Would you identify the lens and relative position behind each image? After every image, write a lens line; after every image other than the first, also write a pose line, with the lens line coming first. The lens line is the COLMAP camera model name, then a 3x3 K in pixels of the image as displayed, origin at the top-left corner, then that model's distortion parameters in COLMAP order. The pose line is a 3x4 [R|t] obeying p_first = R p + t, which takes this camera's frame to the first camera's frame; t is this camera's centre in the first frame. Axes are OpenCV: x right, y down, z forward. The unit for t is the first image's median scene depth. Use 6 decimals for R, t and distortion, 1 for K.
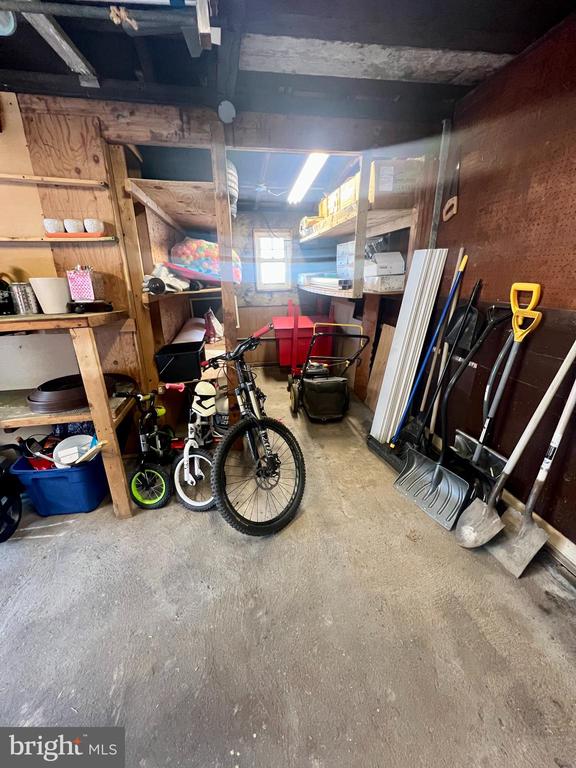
lens RADIAL K [[304.6, 0, 286.8], [0, 304.6, 379.8], [0, 0, 1]] dist [-0.000354, -0.000121]
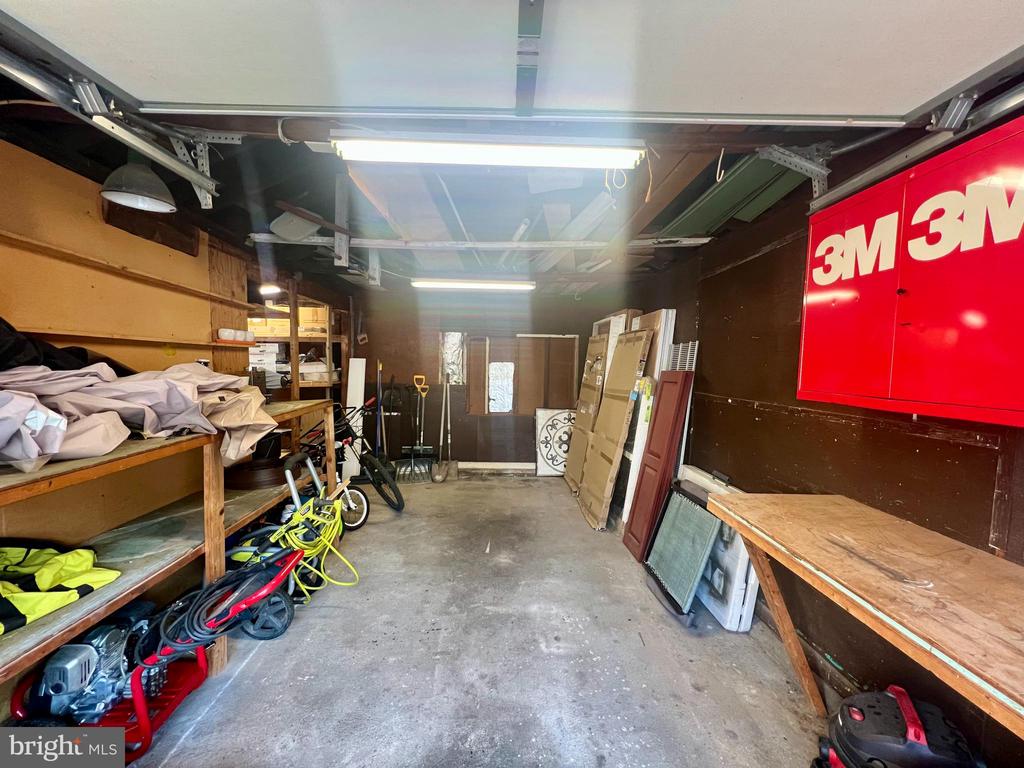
lens RADIAL K [[407.0, 0, 512.0], [0, 407.0, 384.0], [0, 0, 1]] dist [-0.000495, 0.000142]
pose [[0.132043, -0.036081, 0.990587, -2.324213], [0.314282, 0.949302, -0.007316, 0.023665], [-0.940102, 0.312289, 0.136688, -0.177056]]
